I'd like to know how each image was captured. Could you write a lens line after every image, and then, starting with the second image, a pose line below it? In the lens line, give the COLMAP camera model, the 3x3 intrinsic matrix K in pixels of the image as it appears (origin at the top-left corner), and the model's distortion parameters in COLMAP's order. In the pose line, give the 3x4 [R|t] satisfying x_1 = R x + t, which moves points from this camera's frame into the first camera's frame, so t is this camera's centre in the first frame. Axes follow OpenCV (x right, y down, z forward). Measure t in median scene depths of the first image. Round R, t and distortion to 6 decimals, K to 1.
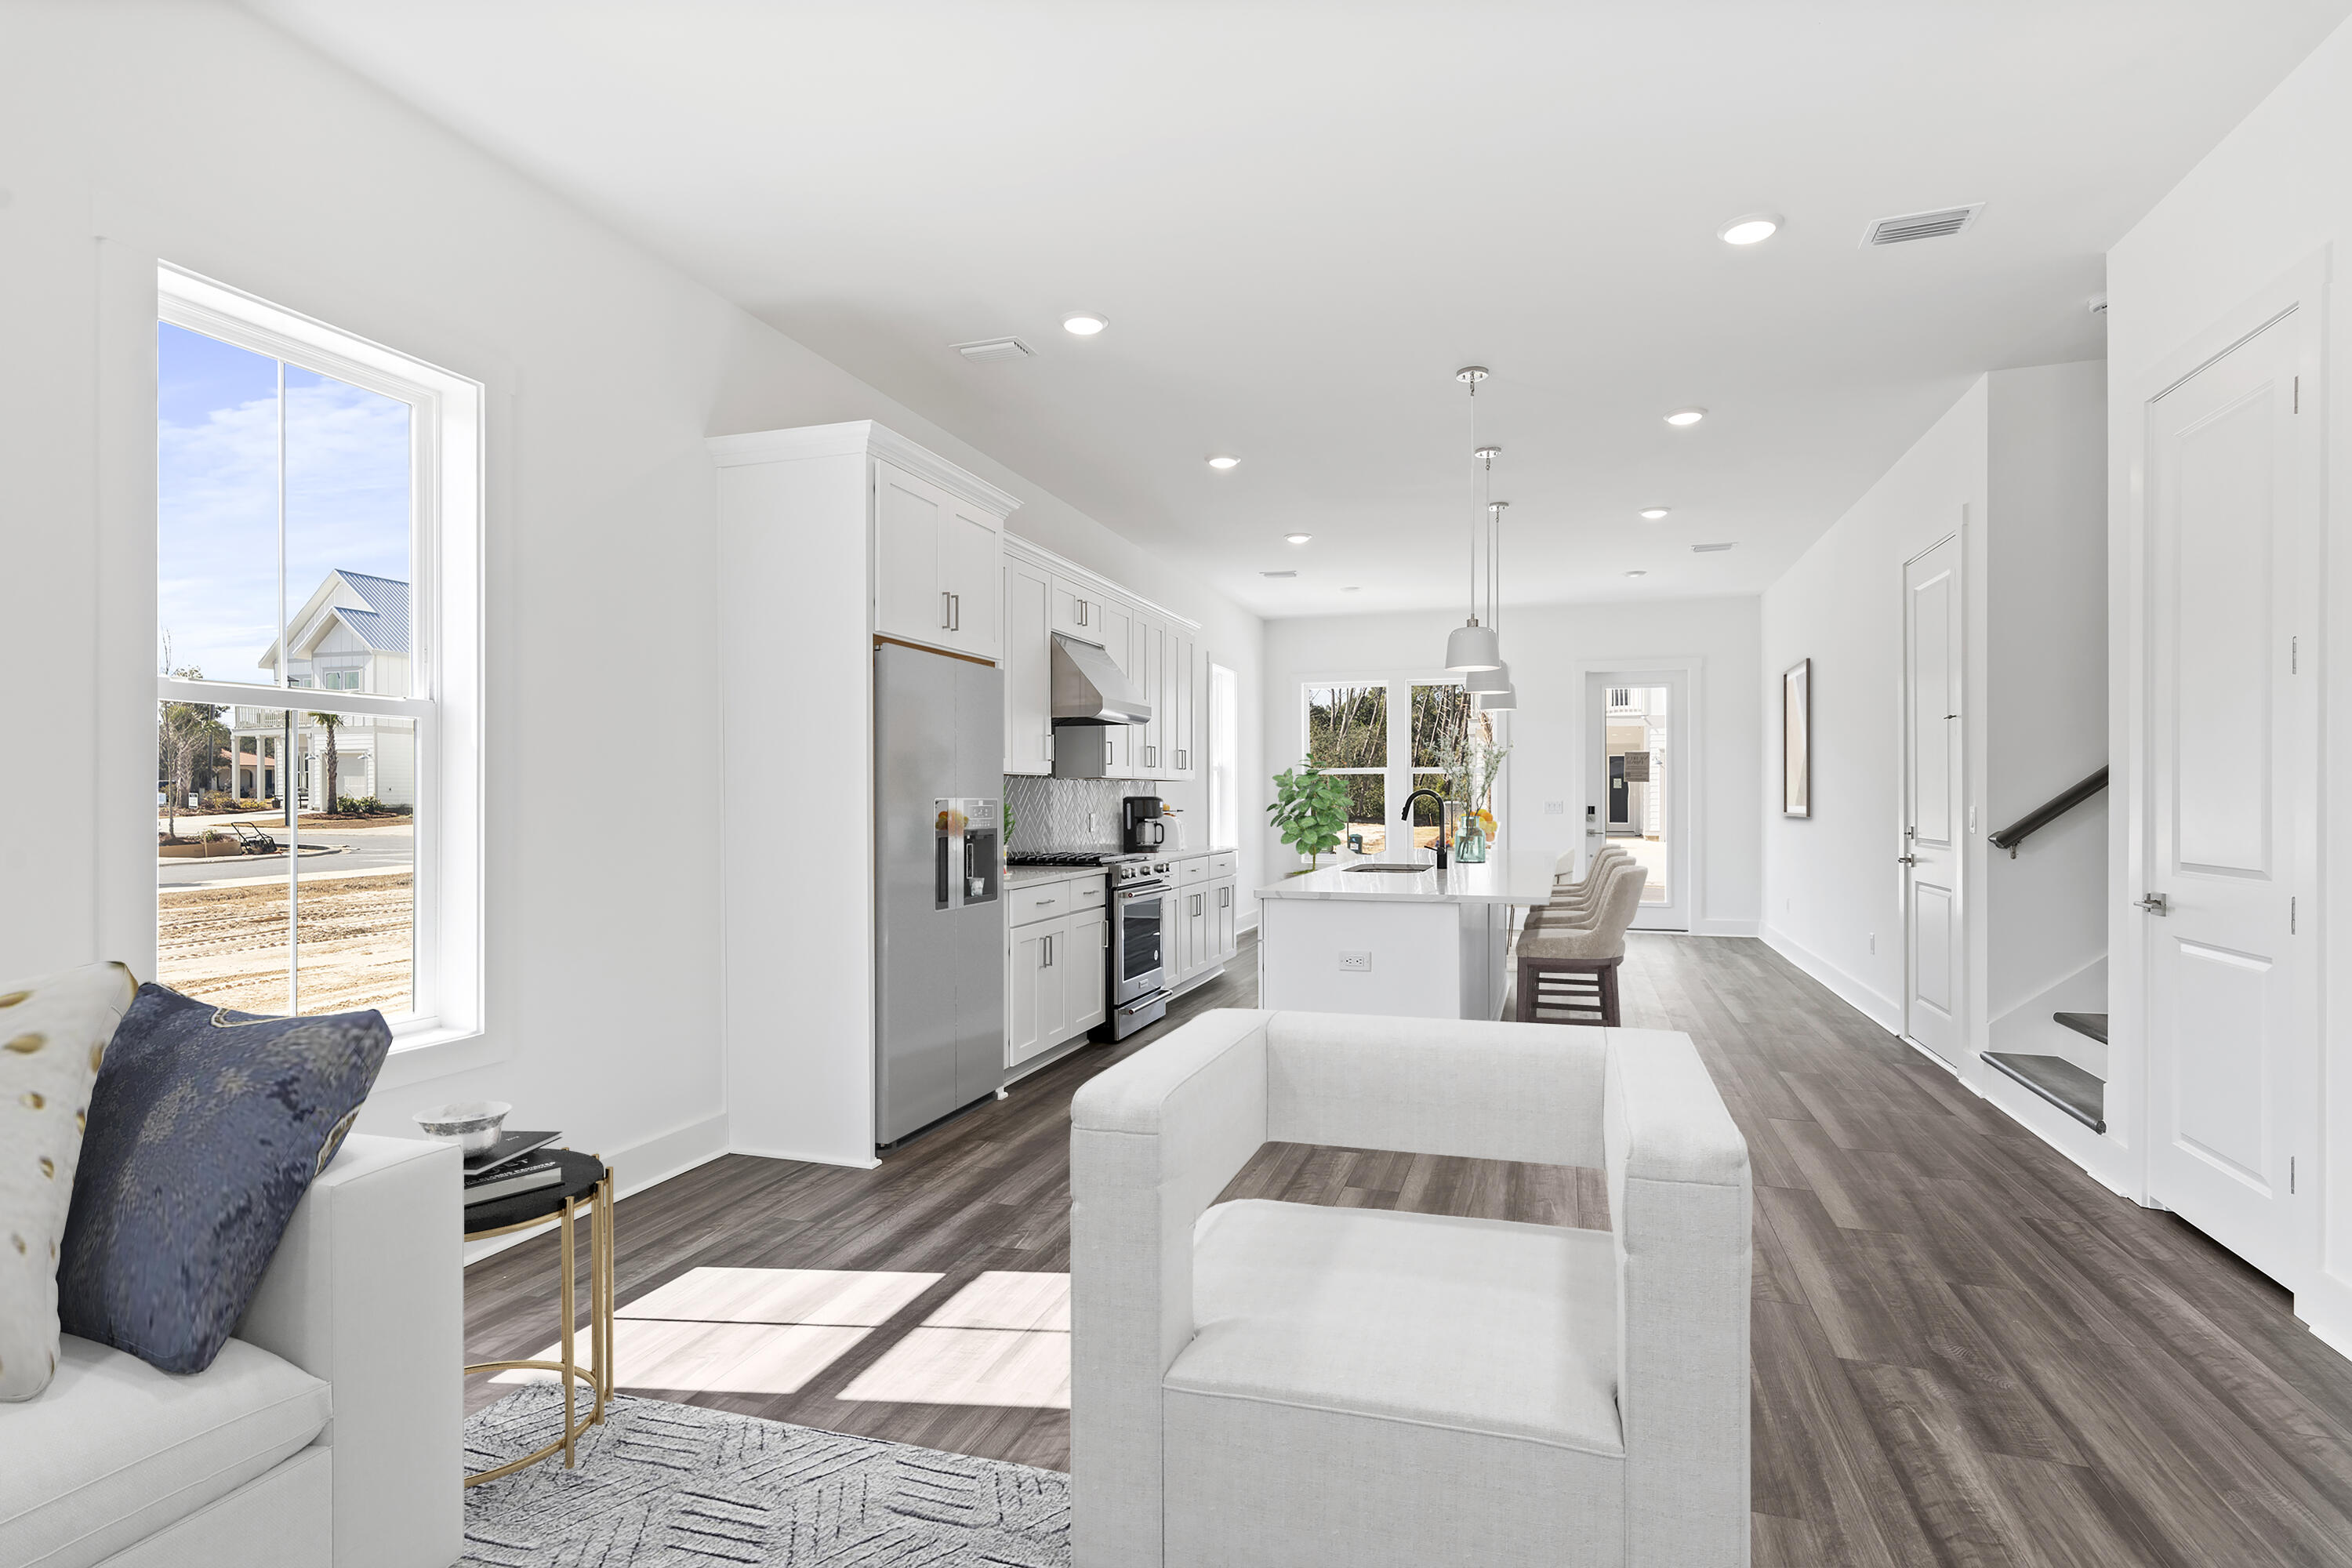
lens RADIAL K [[1150.0, 0, 1178.0], [0, 1150.0, 797.5], [0, 0, 1]] dist [-0.000473, -0.001051]
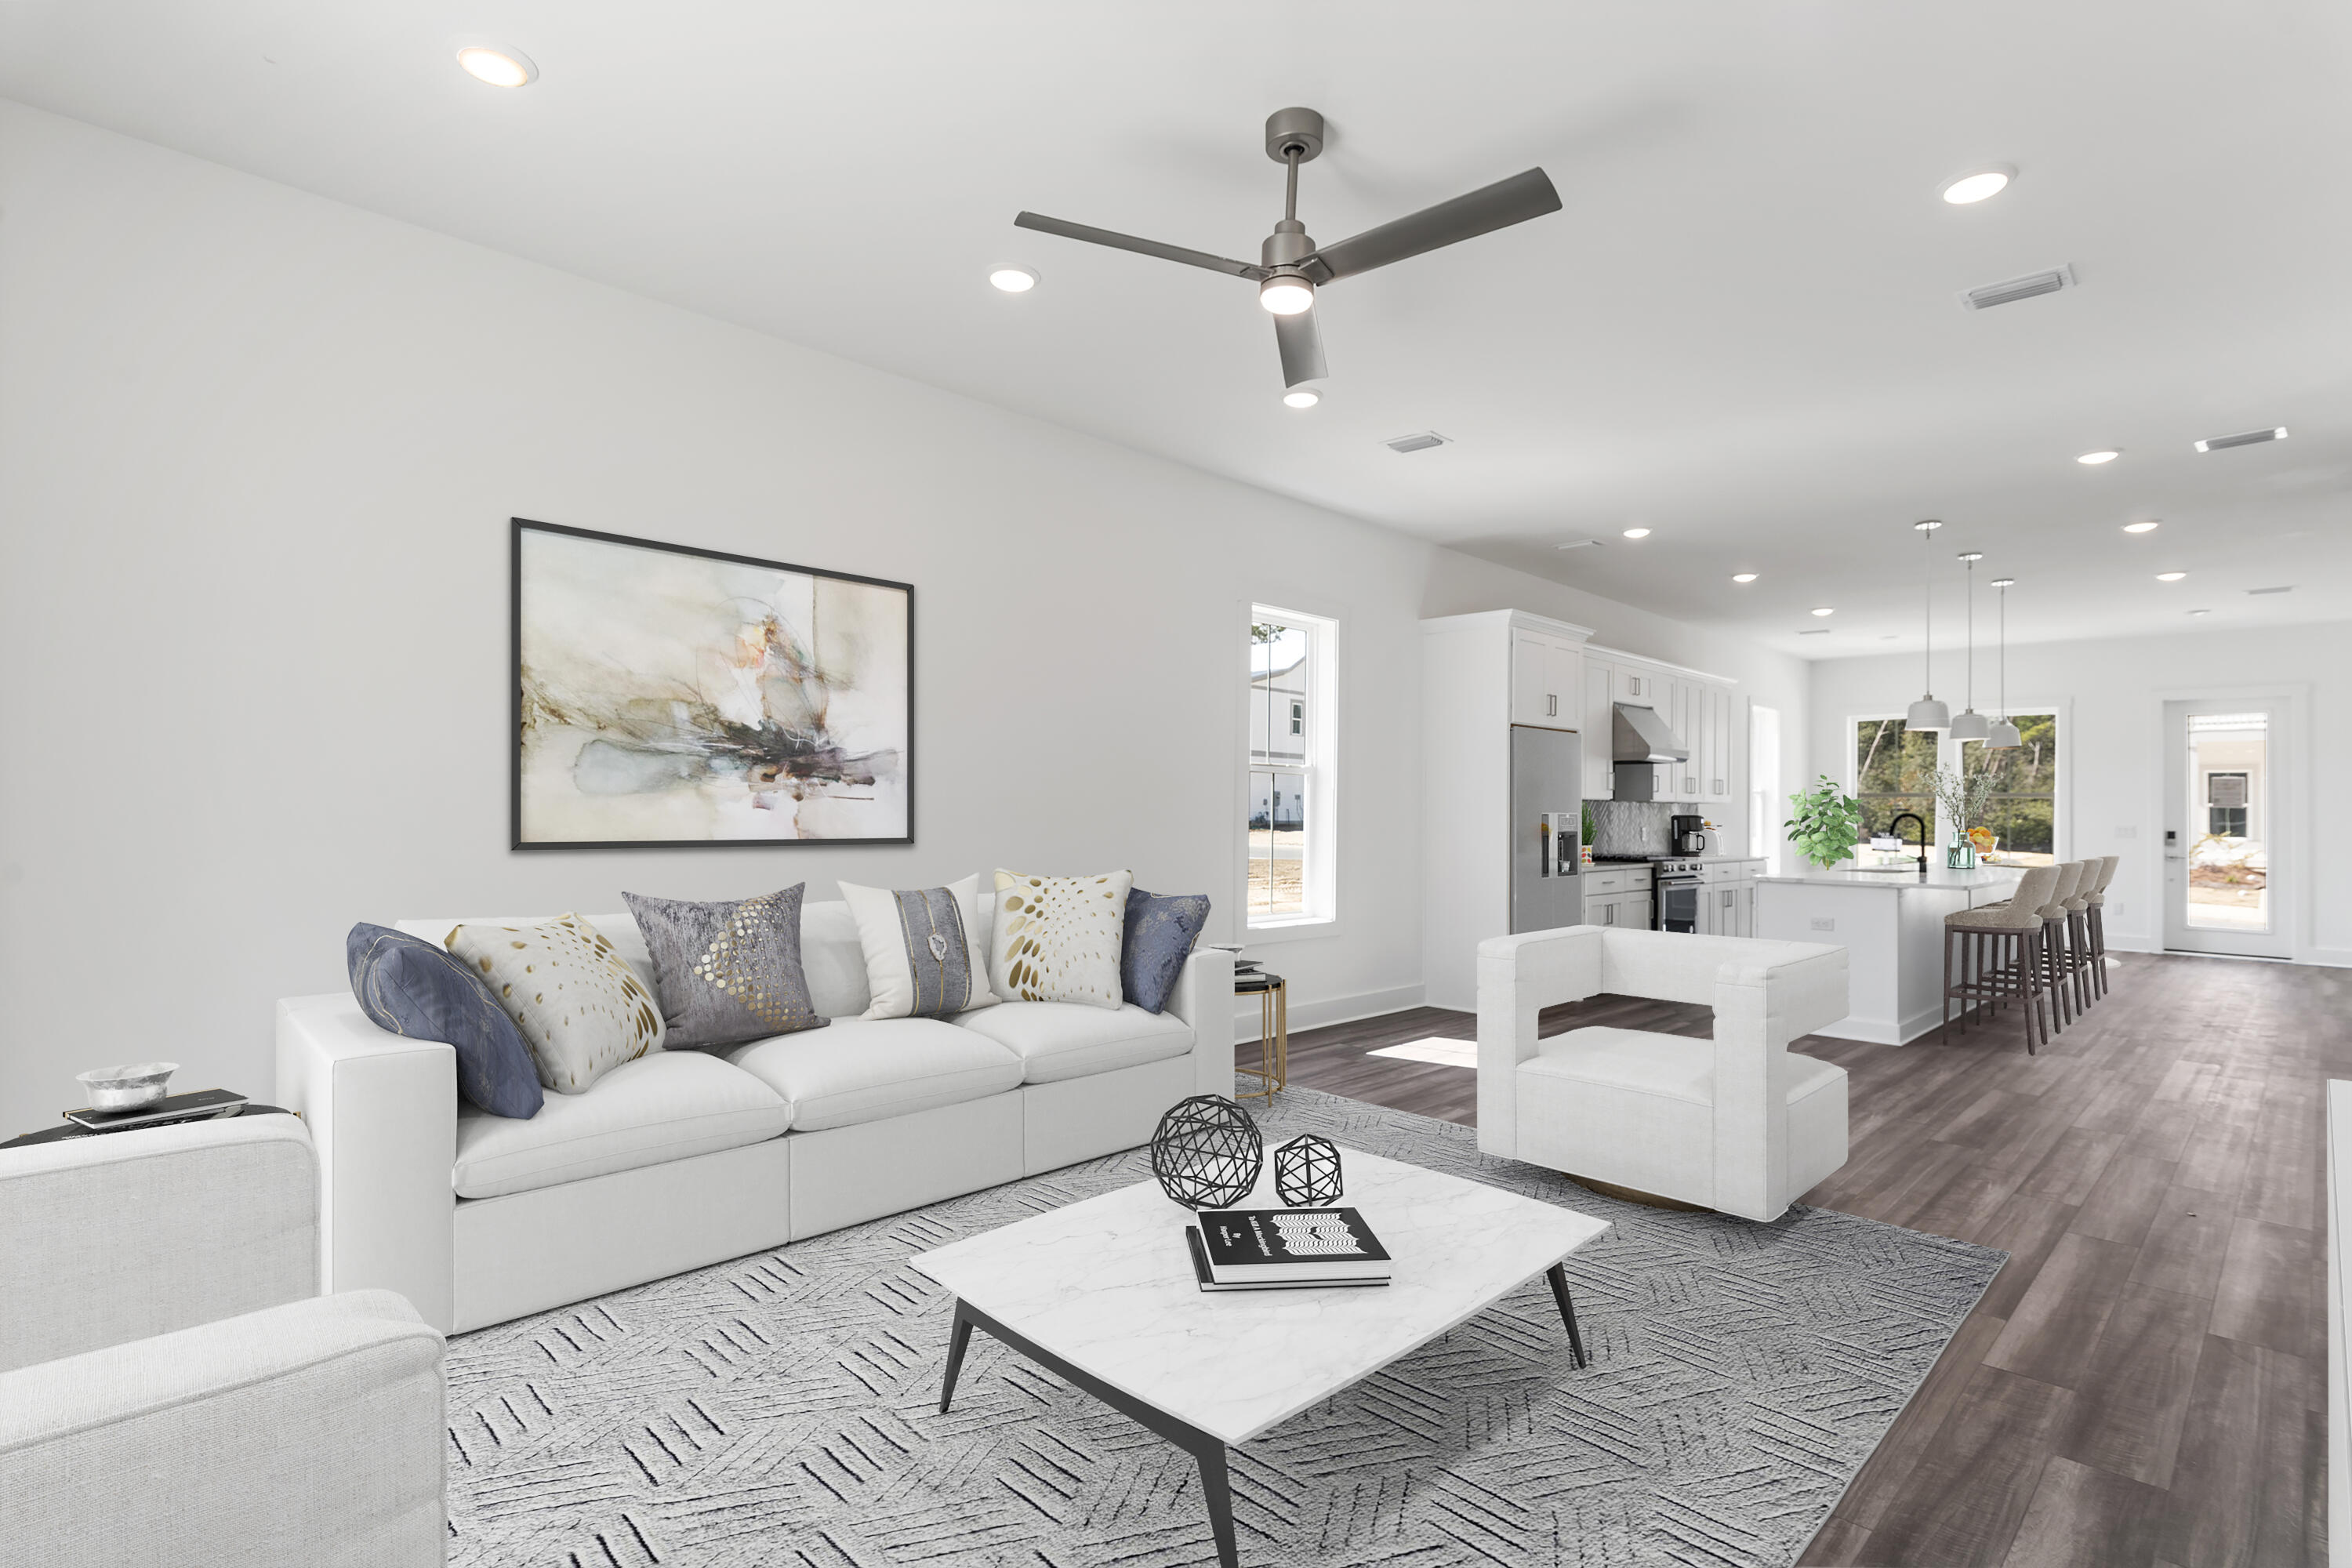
lens RADIAL K [[1150.0, 0, 1178.0], [0, 1150.0, 797.5], [0, 0, 1]] dist [-0.000473, -0.001051]
pose [[0.892936, 0.009726, -0.450079, 0.056253], [-0.015487, 0.999838, -0.009120, -0.000141], [0.449918, 0.015114, 0.892942, -0.567333]]
